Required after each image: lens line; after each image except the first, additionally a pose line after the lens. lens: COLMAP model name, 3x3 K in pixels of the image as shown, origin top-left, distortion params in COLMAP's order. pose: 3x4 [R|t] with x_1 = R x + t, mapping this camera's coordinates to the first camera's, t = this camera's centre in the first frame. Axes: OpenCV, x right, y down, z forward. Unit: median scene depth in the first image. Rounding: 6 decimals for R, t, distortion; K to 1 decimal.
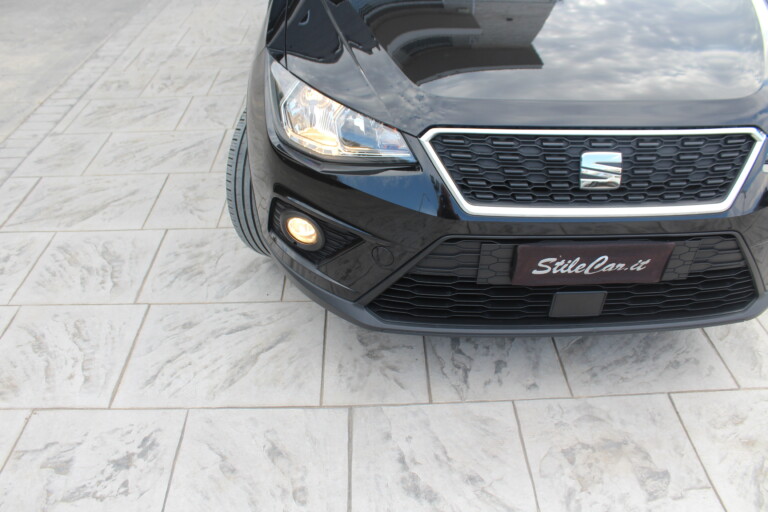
lens RADIAL K [[636.3, 0, 383.2], [0, 636.3, 244.3], [0, 0, 1]] dist [-0.170606, 0.152872]
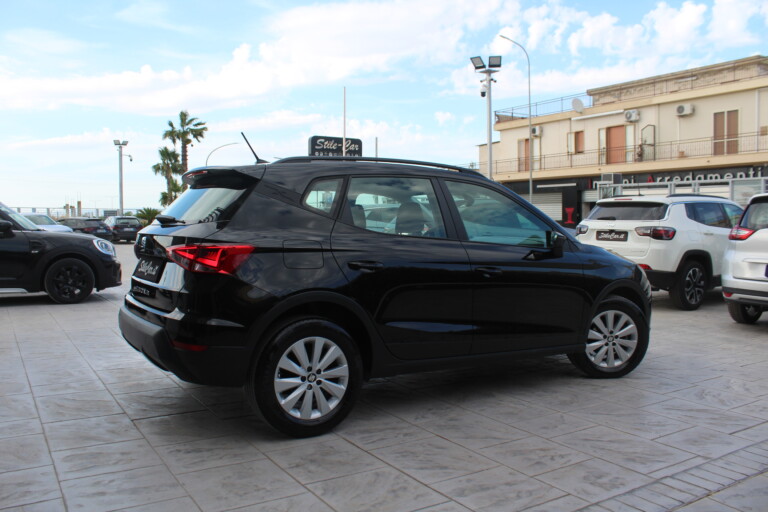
lens RADIAL K [[643.5, 0, 384.0], [0, 643.5, 256.0], [0, 0, 1]] dist [-0.172957, 0.157506]
pose [[-0.522657, -0.047831, 0.851201, -0.987838], [0.482718, 0.806361, 0.341711, -0.917992], [-0.702719, 0.589487, -0.398361, 1.423170]]
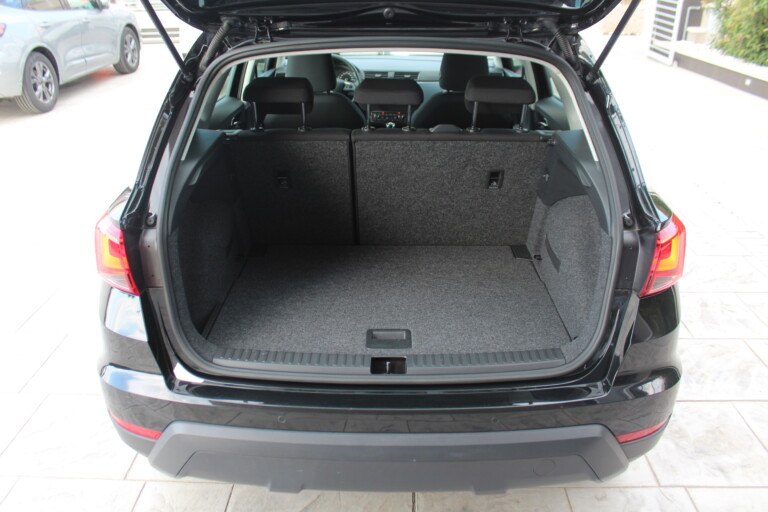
lens RADIAL K [[636.3, 0, 383.2], [0, 636.3, 244.3], [0, 0, 1]] dist [-0.170606, 0.152872]
pose [[-0.998383, -0.014899, 0.054852, 0.077223], [0.040034, 0.500739, 0.864672, -1.113357], [-0.040349, 0.865470, -0.499333, 1.455921]]
